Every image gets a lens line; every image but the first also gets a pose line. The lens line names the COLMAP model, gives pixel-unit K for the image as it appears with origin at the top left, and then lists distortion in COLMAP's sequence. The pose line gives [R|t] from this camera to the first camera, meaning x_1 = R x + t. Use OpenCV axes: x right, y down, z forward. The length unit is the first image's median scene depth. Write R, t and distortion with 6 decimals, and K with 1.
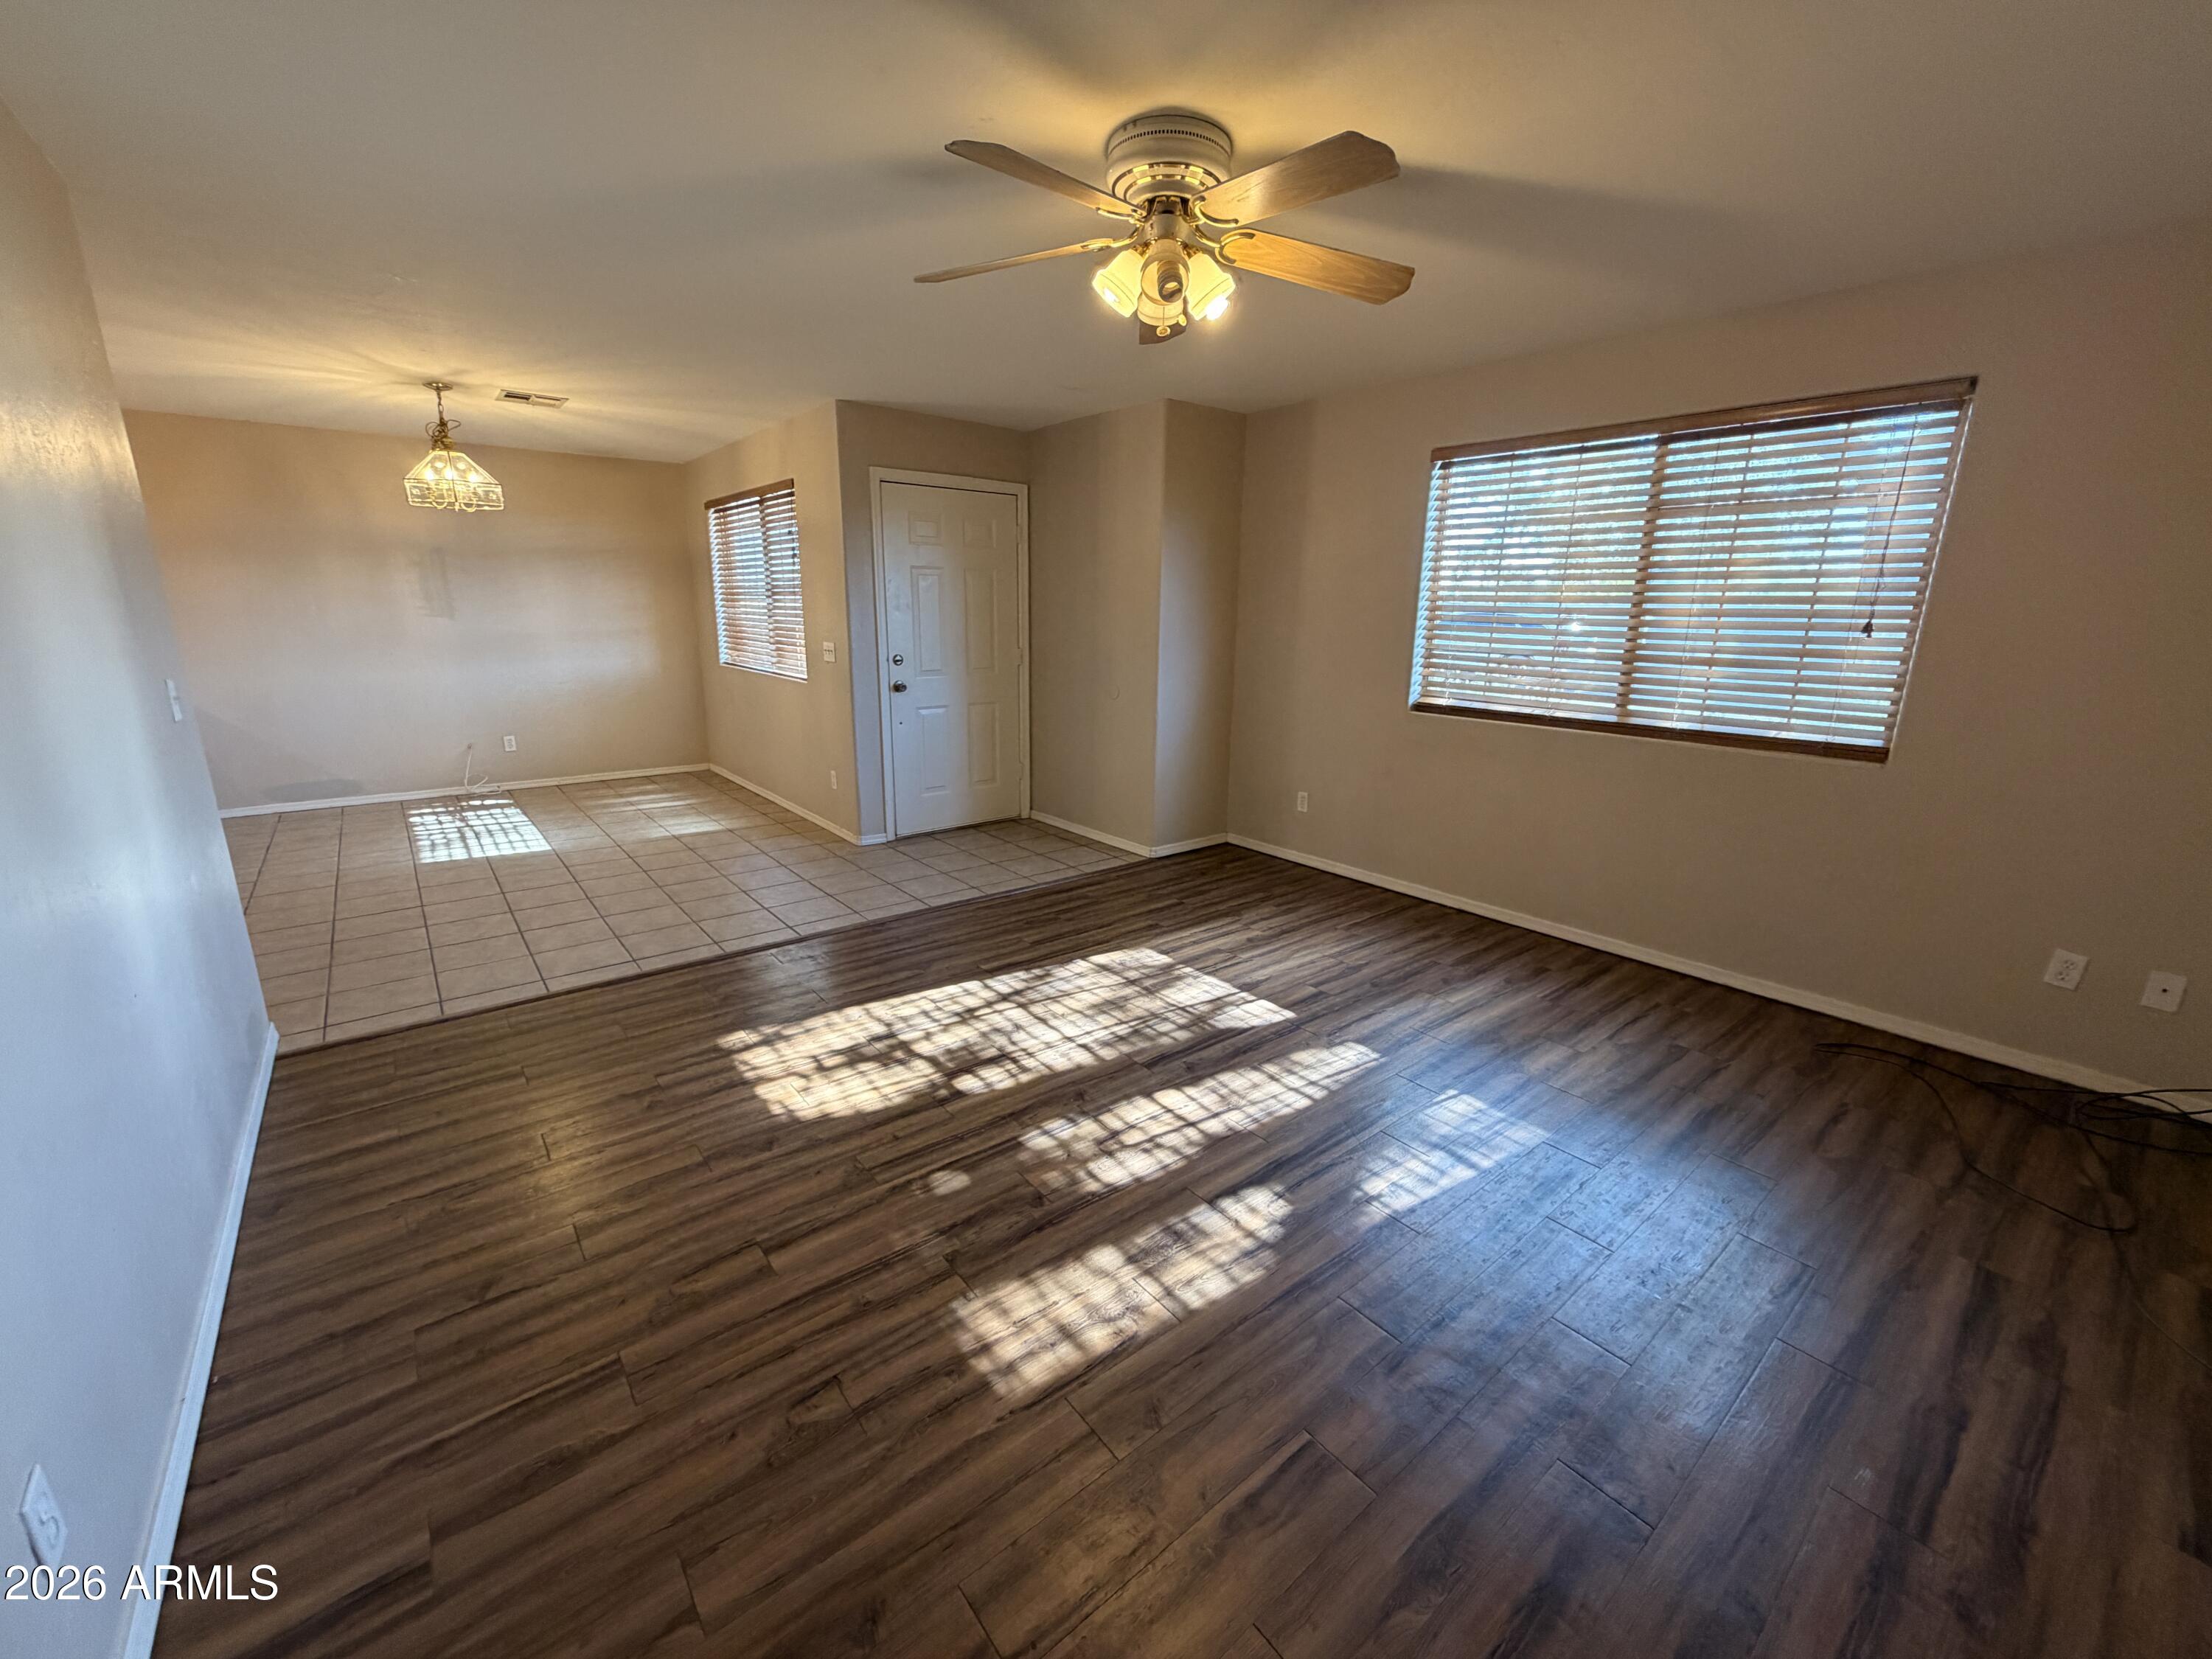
lens RADIAL K [[879.7, 0, 1112.6], [0, 879.7, 820.6], [0, 0, 1]] dist [-0.000220, 0.000647]
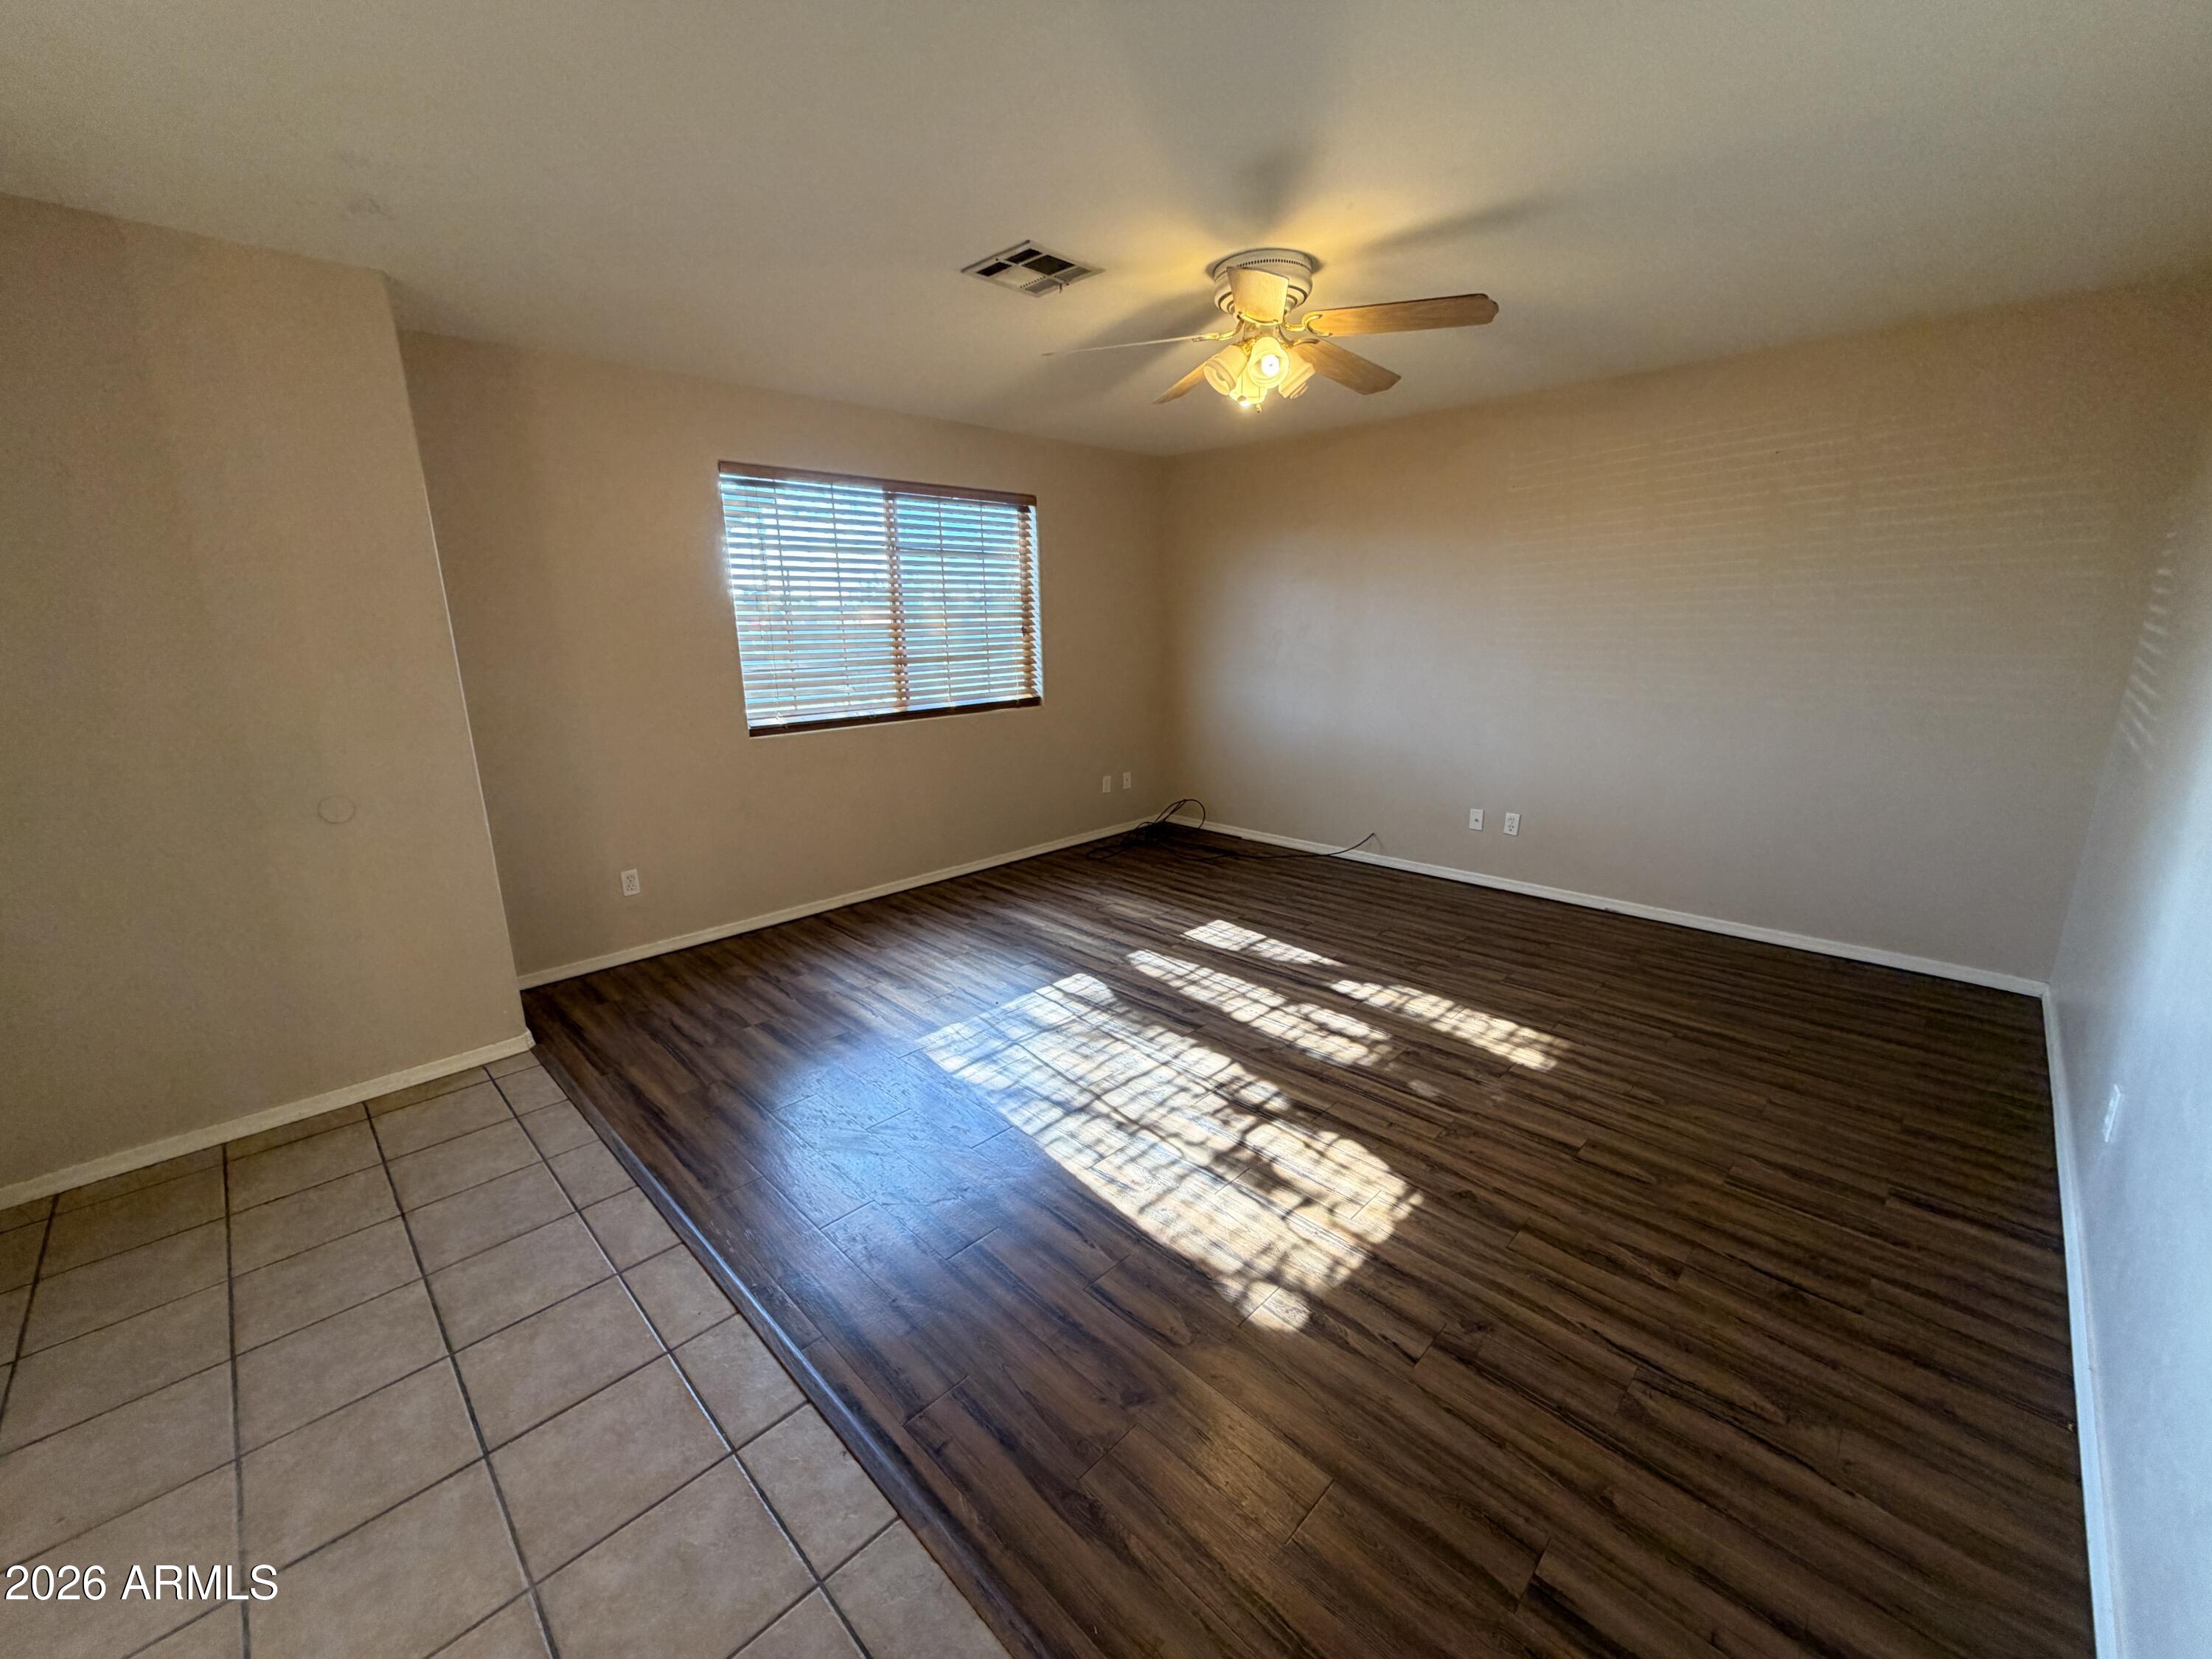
lens RADIAL K [[879.7, 0, 1092.3], [0, 879.7, 819.7], [0, 0, 1]] dist [-0.000220, 0.000647]
pose [[-0.091492, -0.233219, 0.968111, -0.889862], [0.253787, 0.934624, 0.249137, -0.259852], [-0.962923, 0.268488, -0.026323, 0.985362]]
